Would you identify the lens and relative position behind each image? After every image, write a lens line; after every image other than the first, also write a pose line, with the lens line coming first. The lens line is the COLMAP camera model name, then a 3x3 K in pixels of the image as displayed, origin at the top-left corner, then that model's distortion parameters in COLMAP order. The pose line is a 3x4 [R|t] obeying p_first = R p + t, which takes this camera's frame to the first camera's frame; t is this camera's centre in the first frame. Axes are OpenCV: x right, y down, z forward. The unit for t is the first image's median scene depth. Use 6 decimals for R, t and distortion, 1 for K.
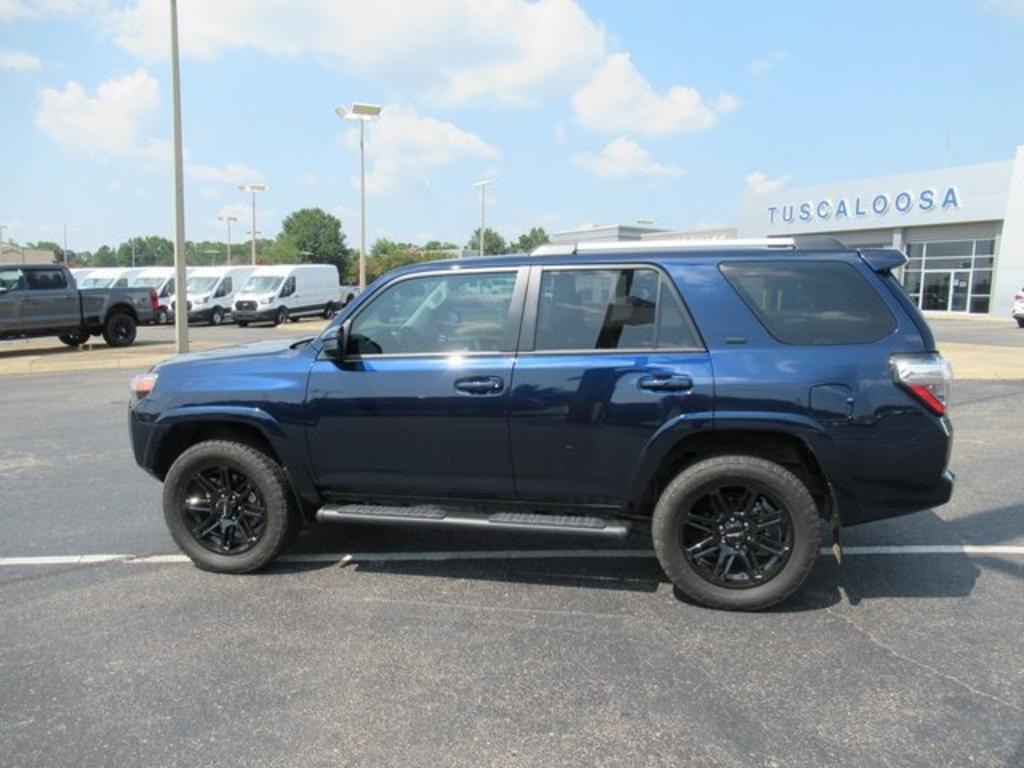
lens RADIAL K [[763.8, 0, 505.8], [0, 763.8, 385.1], [0, 0, 1]] dist [-0.009594, 0.001724]
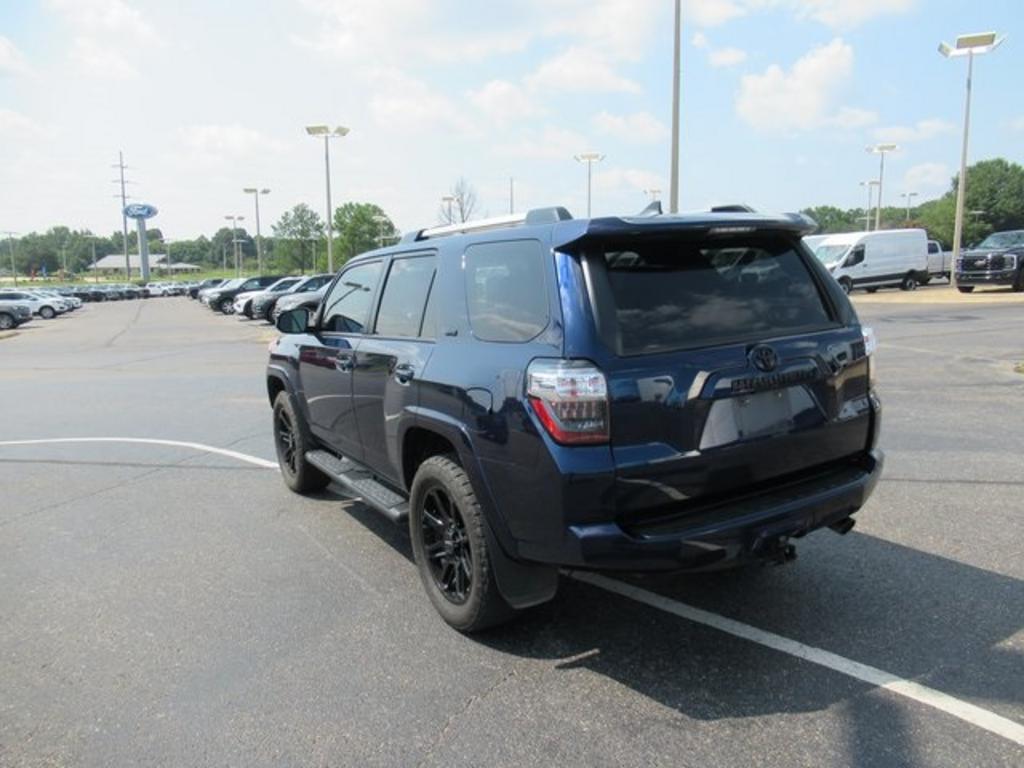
lens RADIAL K [[763.8, 0, 512.6], [0, 763.8, 384.3], [0, 0, 1]] dist [-0.009594, 0.001724]
pose [[0.671979, 0.088172, -0.735303, 0.079424], [-0.058836, 0.996105, 0.065676, -0.004715], [0.738230, -0.000871, 0.674549, 0.034022]]
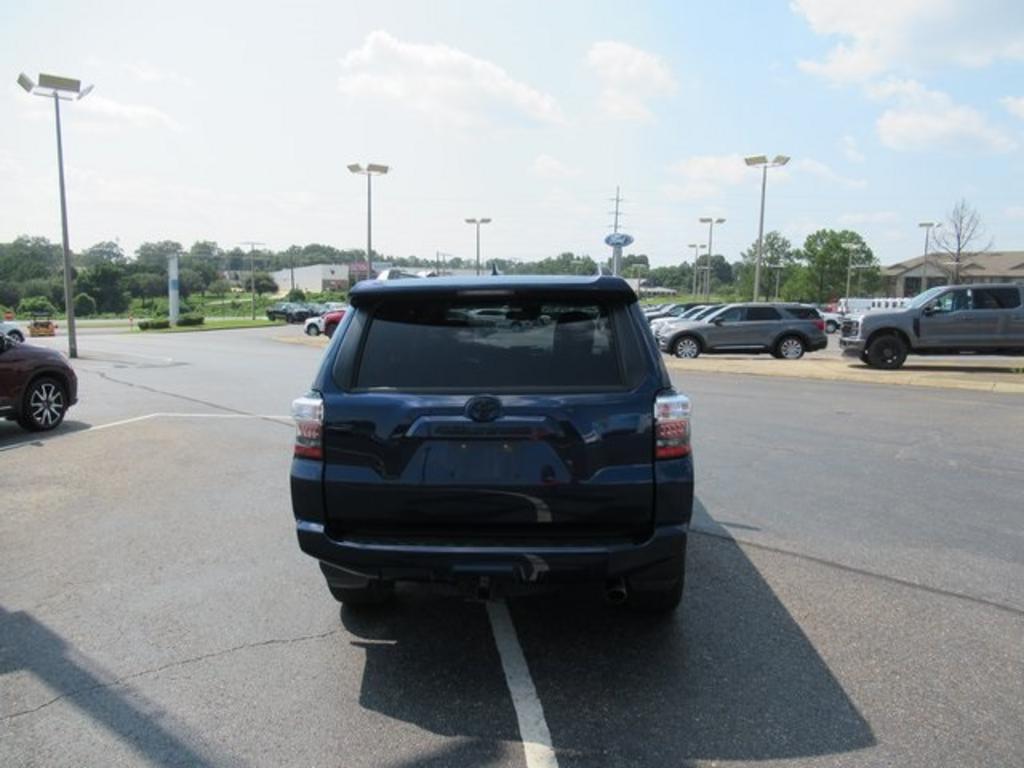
lens RADIAL K [[763.8, 0, 508.7], [0, 763.8, 387.2], [0, 0, 1]] dist [-0.009594, 0.001724]
pose [[0.126760, 0.110814, -0.985724, 0.113426], [-0.129458, 0.987089, 0.094319, -0.012444], [0.983449, 0.115654, 0.139469, 0.082071]]
